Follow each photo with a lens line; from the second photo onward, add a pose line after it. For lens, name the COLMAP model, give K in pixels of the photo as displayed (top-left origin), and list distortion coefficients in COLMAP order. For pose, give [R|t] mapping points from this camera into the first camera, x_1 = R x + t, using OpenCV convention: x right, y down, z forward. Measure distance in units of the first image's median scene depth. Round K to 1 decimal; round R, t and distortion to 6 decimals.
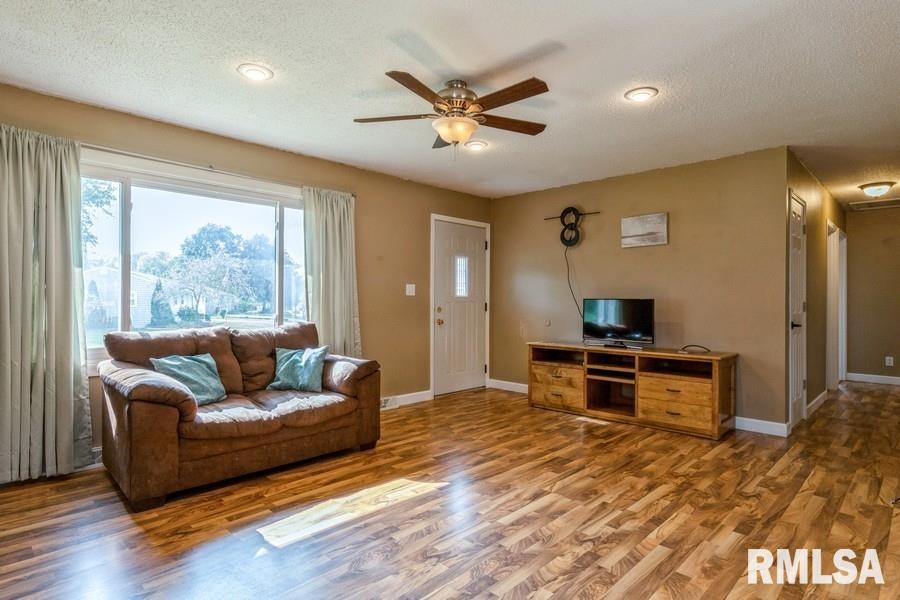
lens RADIAL K [[483.8, 0, 449.6], [0, 483.8, 299.9], [0, 0, 1]] dist [0.000639, 0.000194]
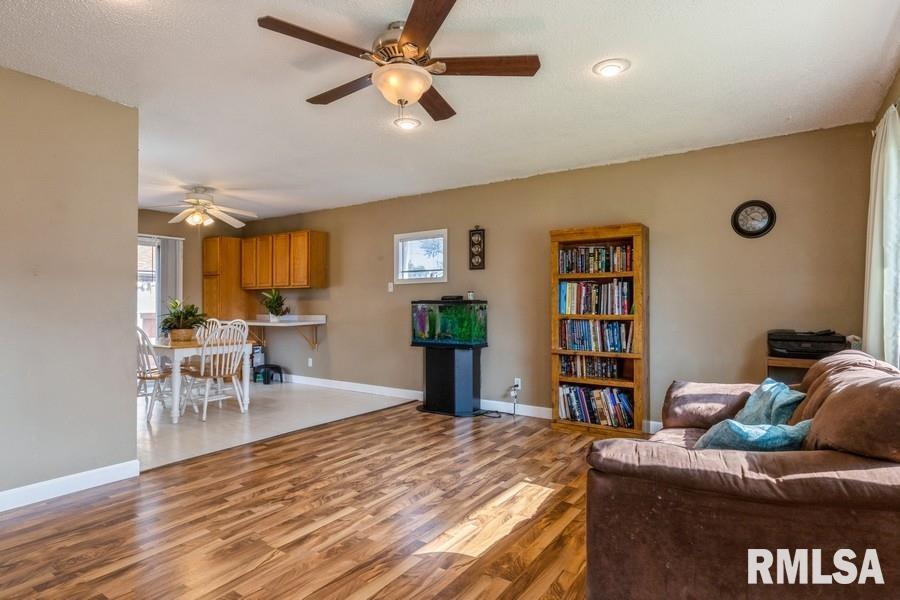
lens RADIAL K [[483.8, 0, 450.1], [0, 483.8, 301.7], [0, 0, 1]] dist [0.000639, 0.000194]
pose [[-0.985289, -0.003170, -0.170867, 0.079646], [-0.002709, 0.999992, -0.002932, -0.006028], [0.170874, -0.002426, -0.985290, 2.145260]]
